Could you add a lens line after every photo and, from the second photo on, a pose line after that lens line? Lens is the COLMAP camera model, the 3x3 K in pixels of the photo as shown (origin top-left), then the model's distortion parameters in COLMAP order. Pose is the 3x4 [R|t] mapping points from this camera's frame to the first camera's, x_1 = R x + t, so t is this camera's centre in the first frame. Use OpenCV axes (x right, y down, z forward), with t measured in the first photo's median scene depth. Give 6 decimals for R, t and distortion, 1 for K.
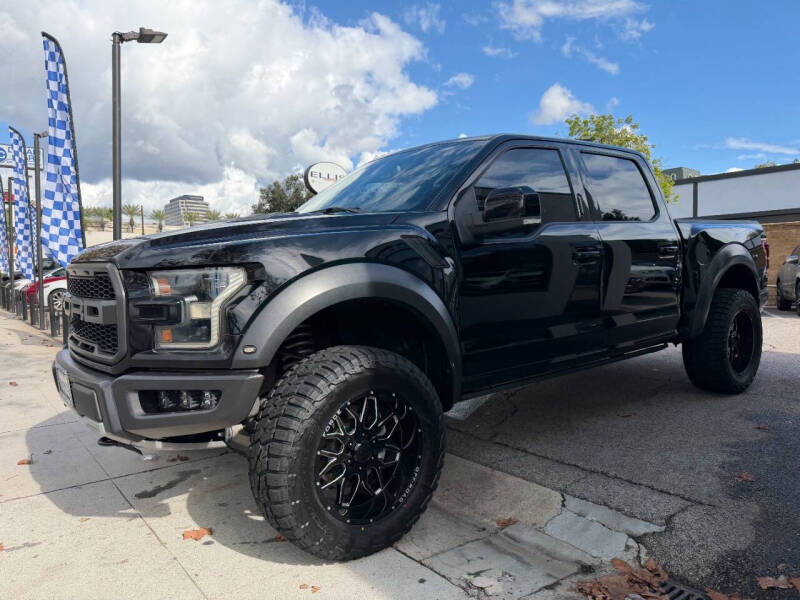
lens RADIAL K [[558.3, 0, 402.3], [0, 558.3, 301.4], [0, 0, 1]] dist [0.105013, -0.121137]
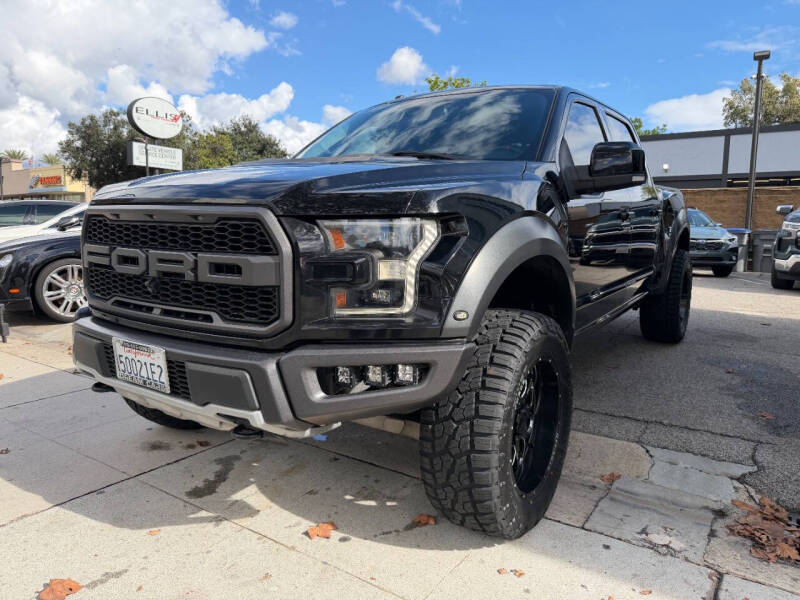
lens RADIAL K [[558.3, 0, 402.3], [0, 558.3, 301.4], [0, 0, 1]] dist [0.105013, -0.121137]
pose [[0.952961, -0.016319, 0.302654, -0.548336], [-0.006897, 0.997123, 0.075480, 0.000803], [-0.303015, -0.074017, 0.950107, 0.198615]]
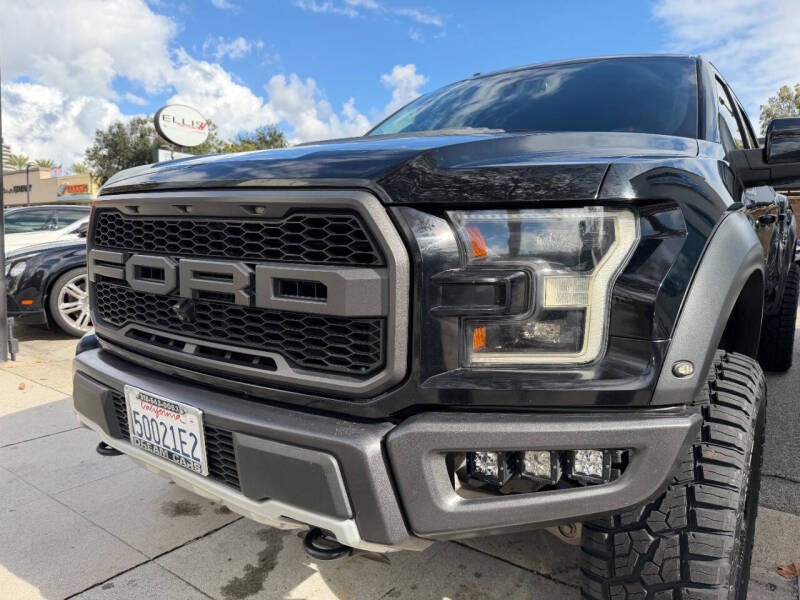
lens RADIAL K [[555.4, 0, 409.0], [0, 555.4, 301.9], [0, 0, 1]] dist [0.120655, -0.160197]
pose [[0.959666, -0.002764, 0.281130, -0.589953], [-0.014642, 0.998103, 0.059792, -0.002467], [-0.280762, -0.061497, 0.957805, 0.513870]]
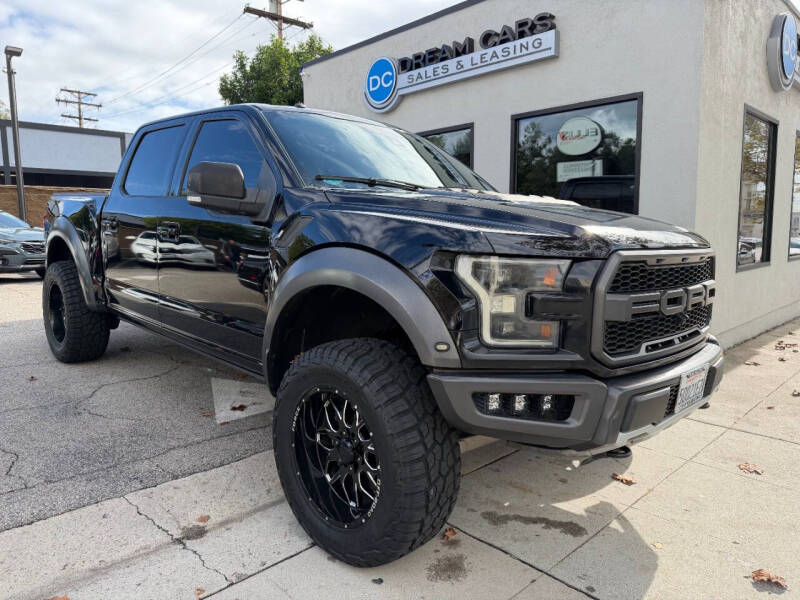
lens RADIAL K [[561.2, 0, 401.6], [0, 561.2, 305.1], [0, 0, 1]] dist [0.001333, -0.007853]
pose [[-0.108664, -0.123783, 0.986342, -1.548691], [0.043938, 0.990649, 0.129164, -0.124562], [-0.993107, 0.057374, -0.102209, 1.714463]]
